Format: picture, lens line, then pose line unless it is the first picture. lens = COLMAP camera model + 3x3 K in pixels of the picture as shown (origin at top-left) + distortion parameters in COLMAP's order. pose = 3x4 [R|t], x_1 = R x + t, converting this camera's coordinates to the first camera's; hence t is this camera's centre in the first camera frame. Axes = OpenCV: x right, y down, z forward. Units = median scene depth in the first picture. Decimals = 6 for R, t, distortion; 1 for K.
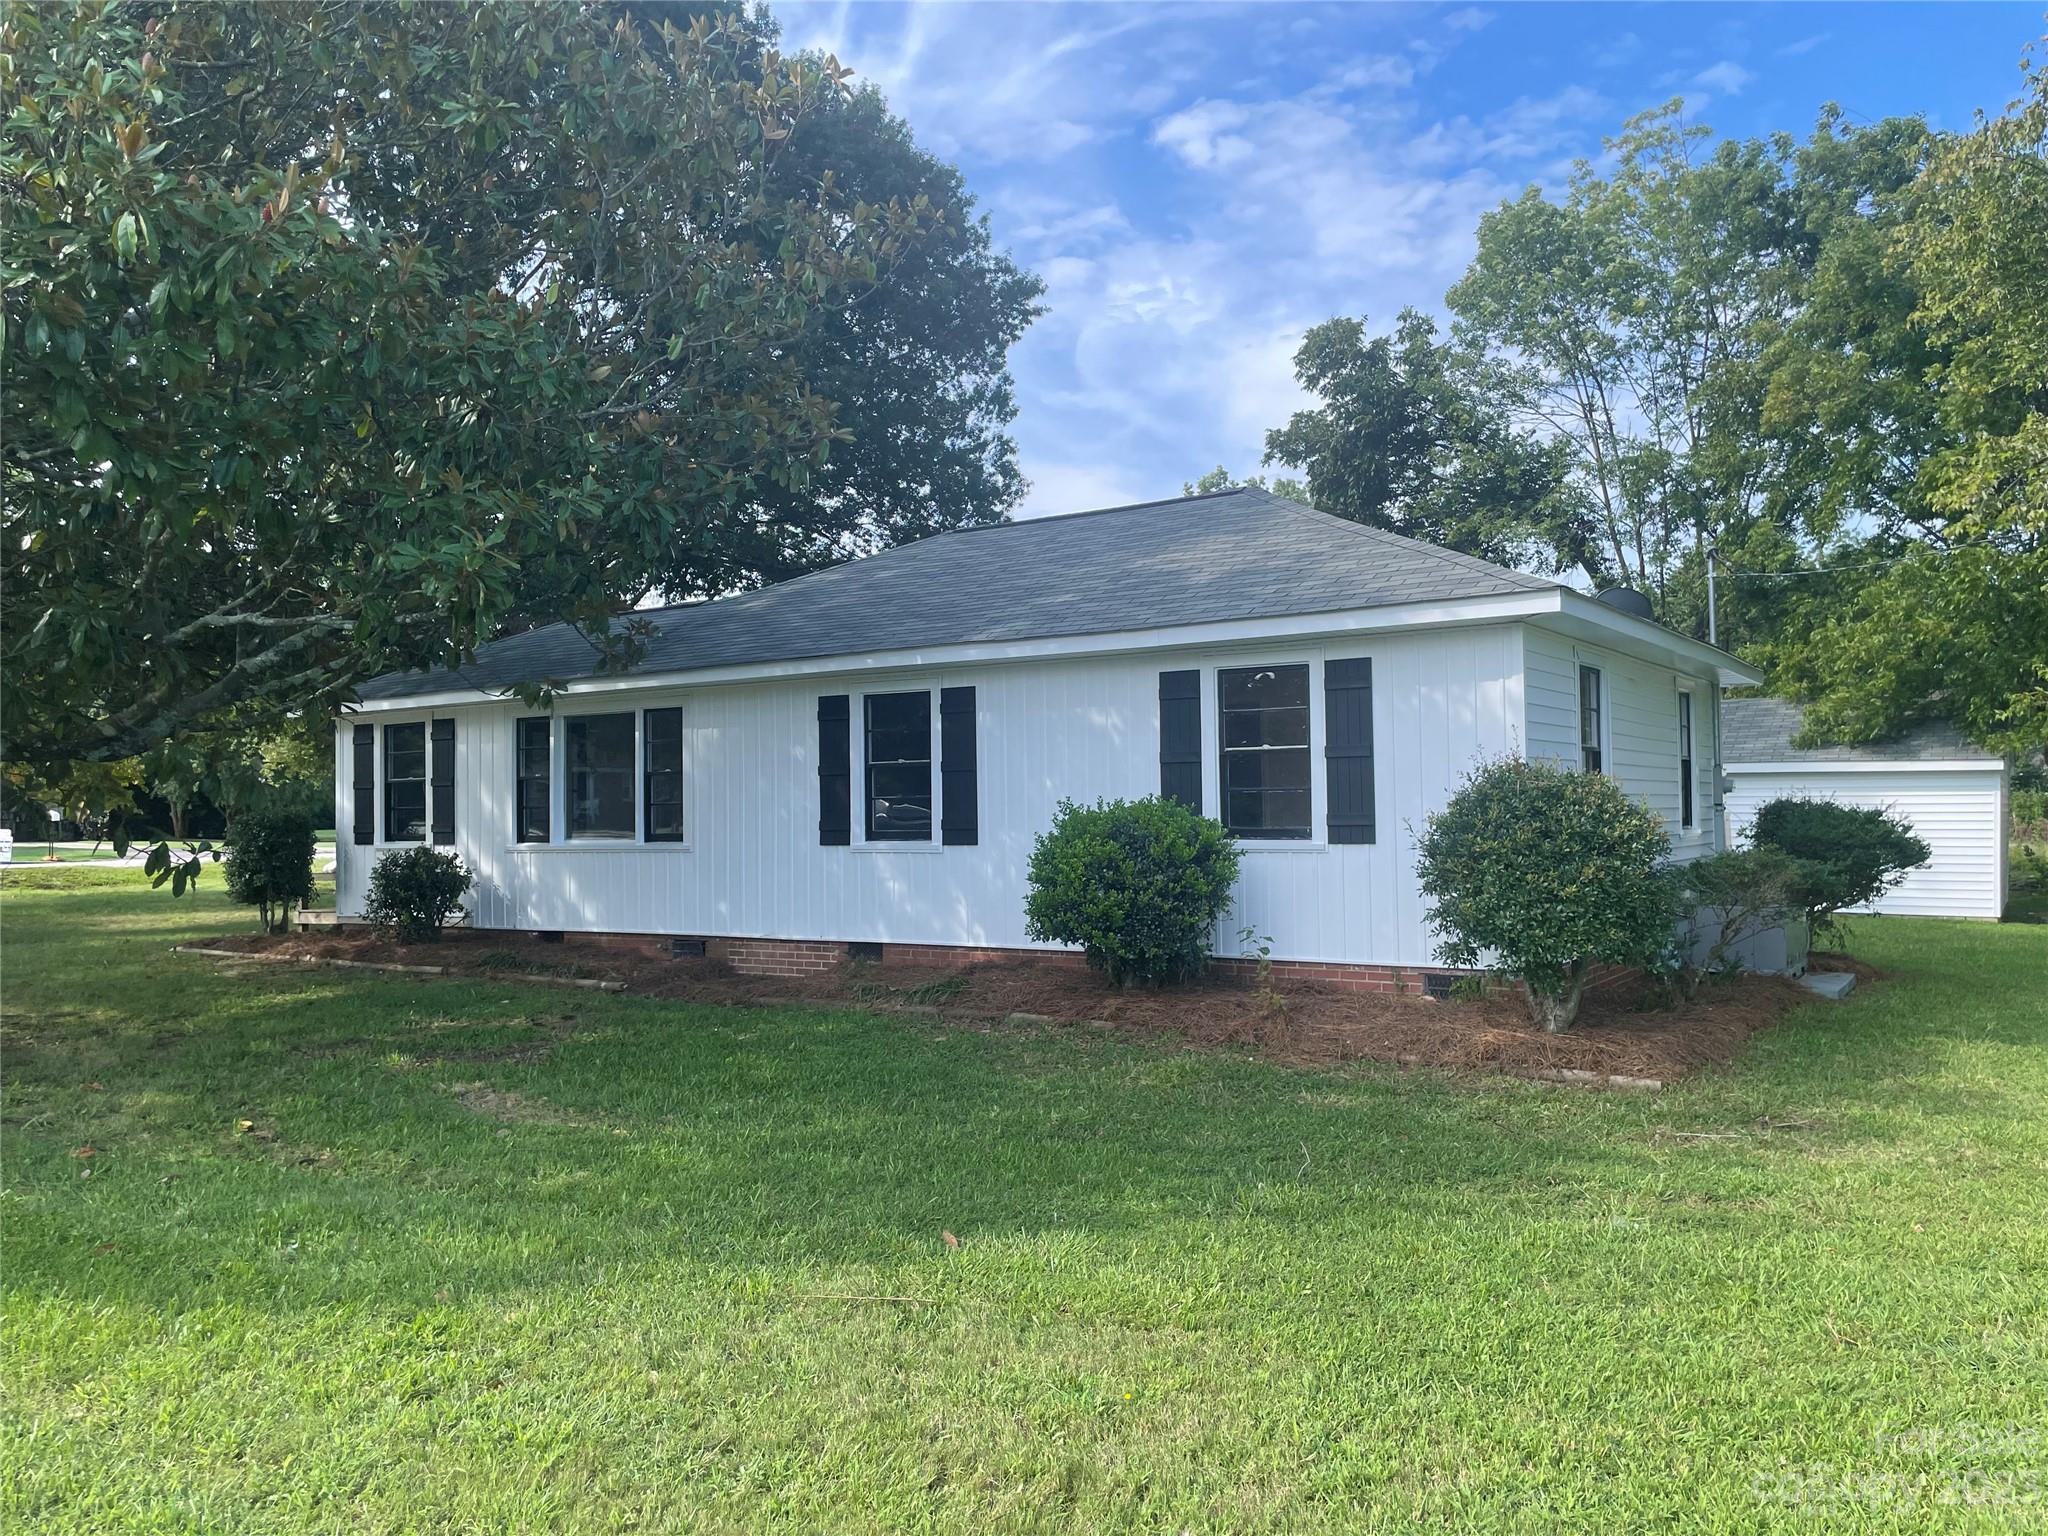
lens RADIAL K [[1551.8, 0, 1027.2], [0, 1551.8, 769.3], [0, 0, 1]] dist [0.106294, -0.150584]
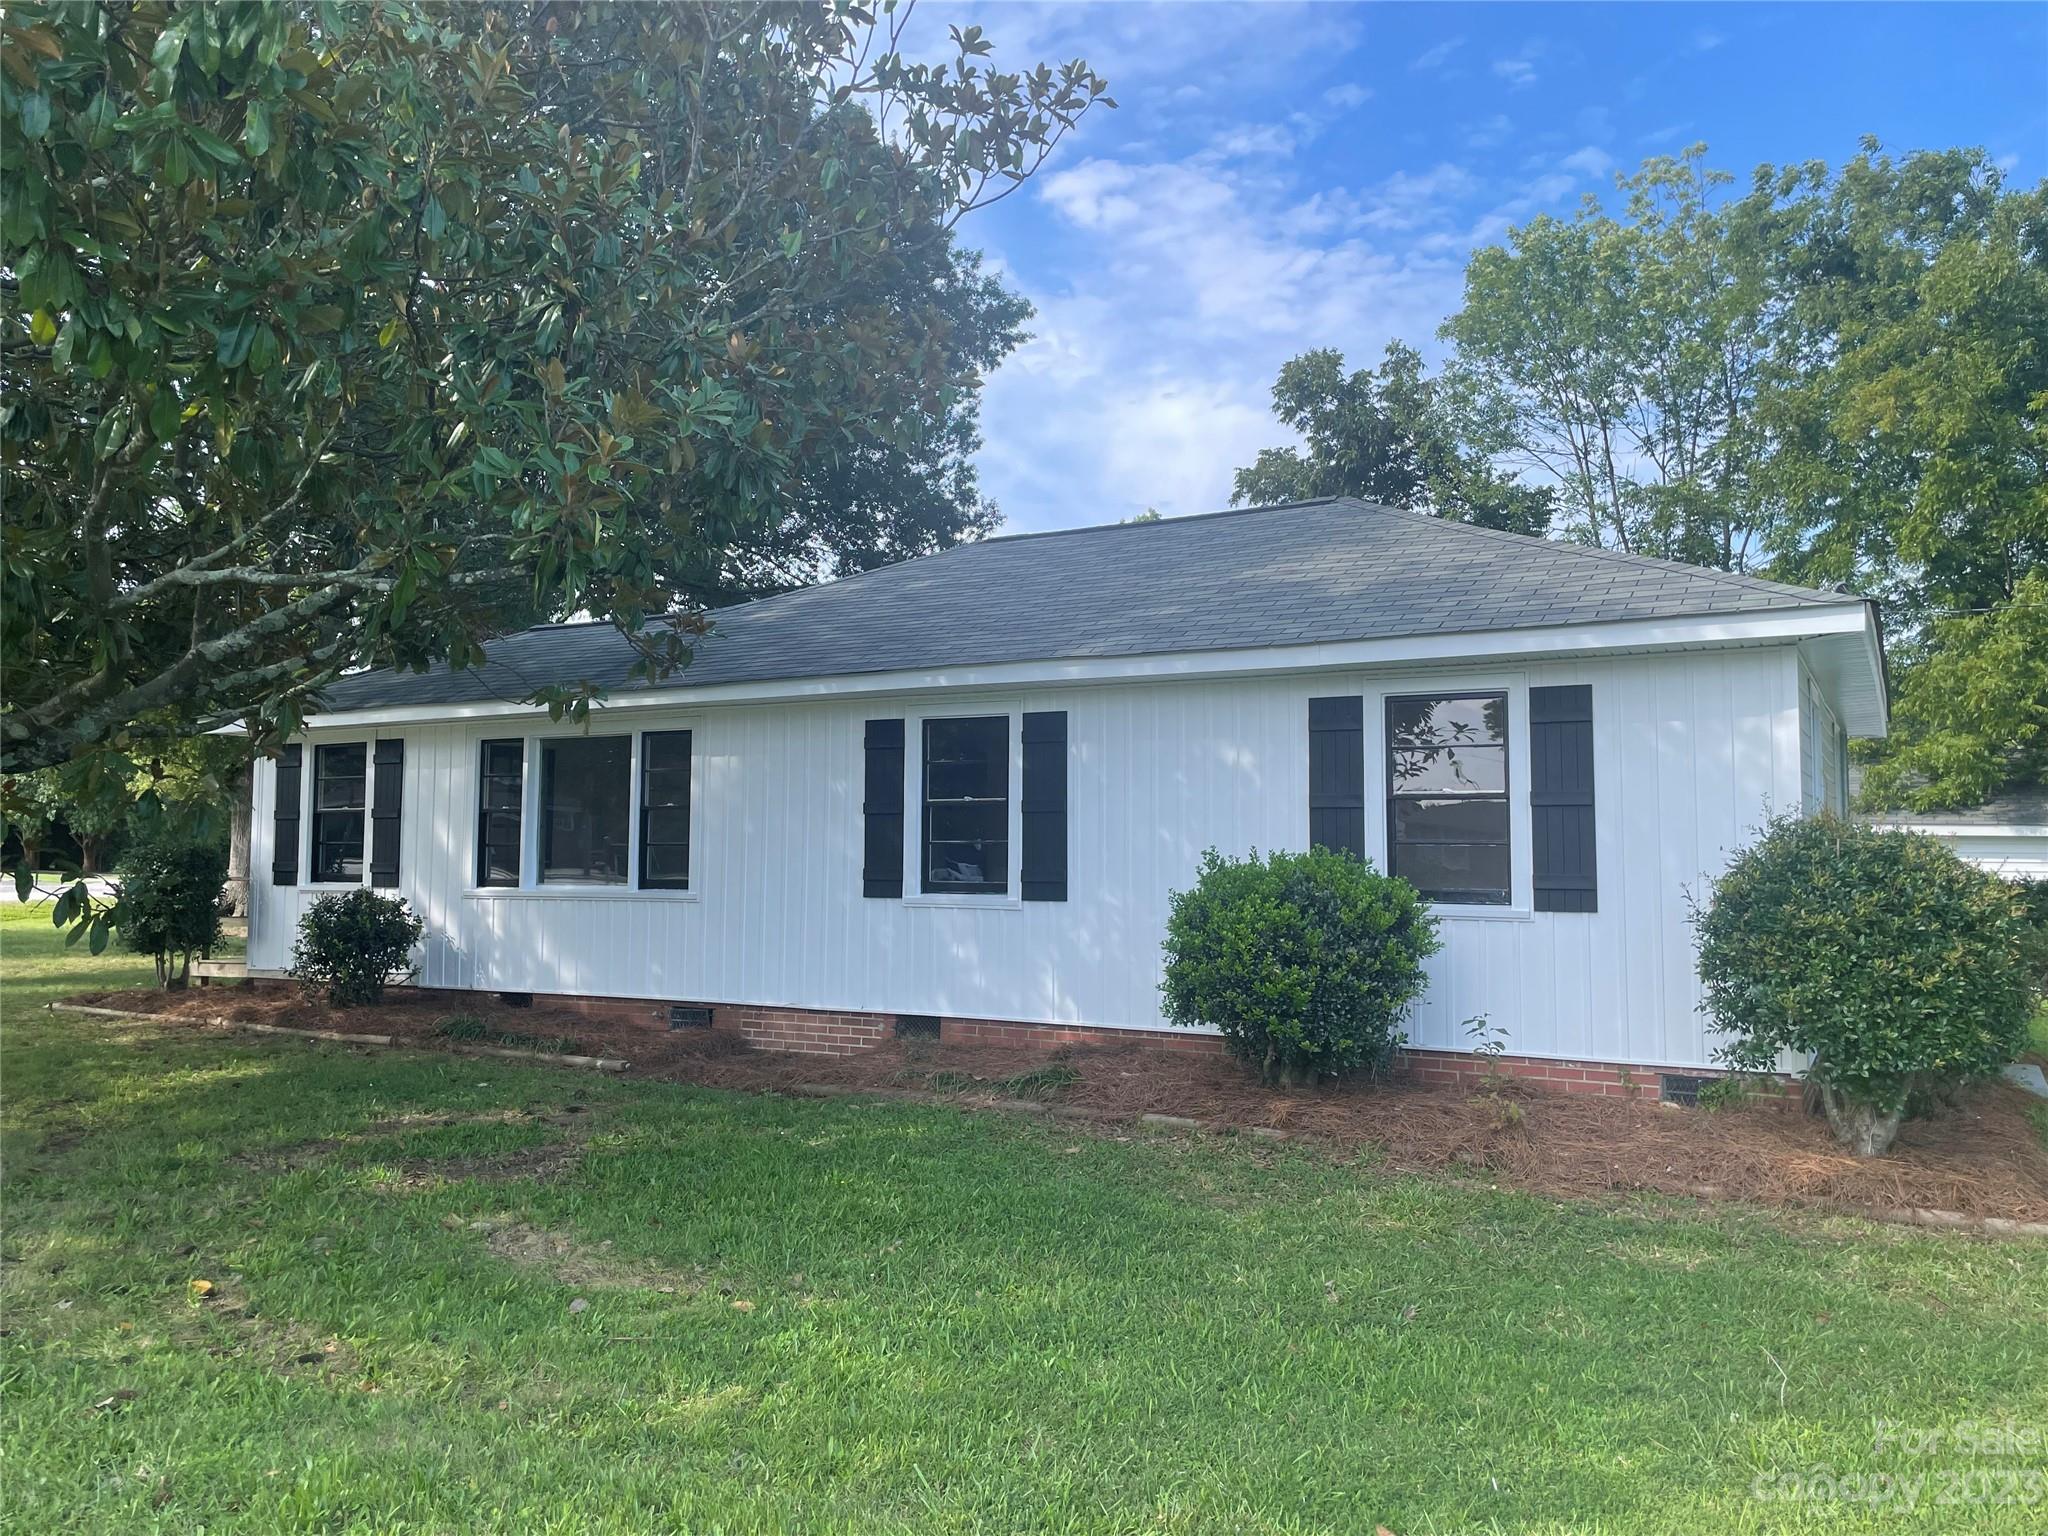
lens RADIAL K [[1549.4, 0, 1007.4], [0, 1549.4, 776.2], [0, 0, 1]] dist [0.107394, -0.156593]
pose [[0.997561, 0.023092, 0.065870, -0.115255], [-0.021427, 0.999436, -0.025870, 0.003531], [-0.066431, 0.024396, 0.997493, 0.162910]]
